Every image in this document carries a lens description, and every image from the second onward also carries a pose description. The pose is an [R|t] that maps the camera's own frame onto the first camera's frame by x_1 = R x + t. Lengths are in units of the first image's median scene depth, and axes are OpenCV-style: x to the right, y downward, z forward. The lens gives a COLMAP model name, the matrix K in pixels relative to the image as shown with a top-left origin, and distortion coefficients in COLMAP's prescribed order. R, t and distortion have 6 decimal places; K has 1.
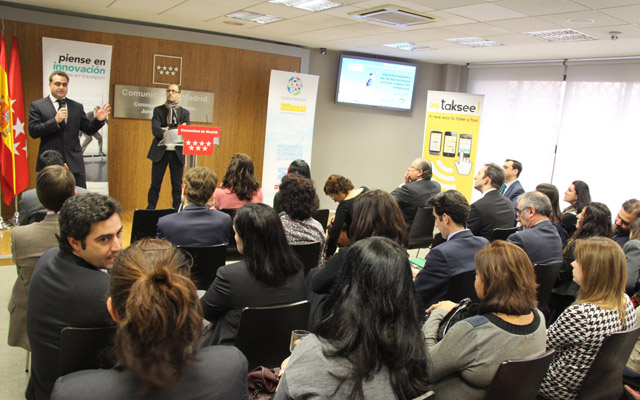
lens RADIAL K [[520.7, 0, 320.0], [0, 520.7, 200.0], [0, 0, 1]] dist [-0.189191, 0.137423]
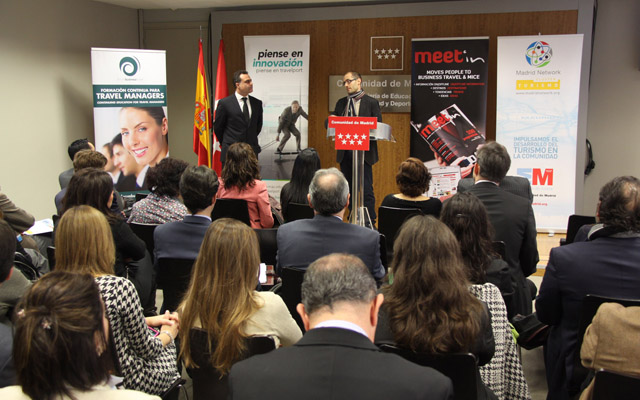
lens RADIAL K [[713.6, 0, 320.0], [0, 713.6, 200.0], [0, 0, 1]] dist [-0.032955, 0.199317]
pose [[0.654743, 0.028711, -0.755306, 0.613106], [-0.061325, 0.998002, -0.015224, 0.018284], [0.753359, 0.056287, 0.655196, 0.160152]]
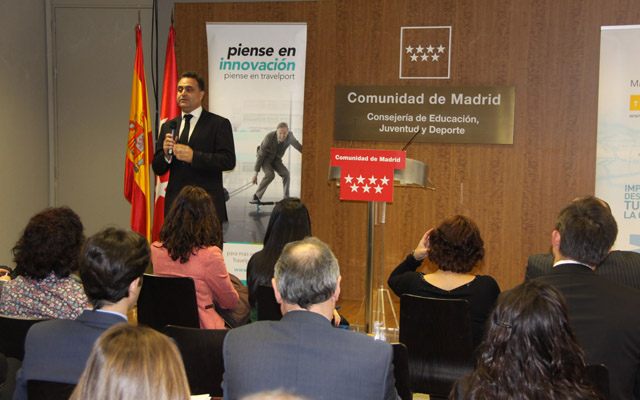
lens RADIAL K [[1052.5, 0, 315.2], [0, 1052.5, 209.0], [0, 0, 1]] dist [0.241505, 0.215874]
pose [[0.642703, -0.000872, -0.766115, 0.581995], [-0.082490, 0.994107, -0.070334, 0.007324], [0.761661, 0.108400, 0.638844, 0.207769]]
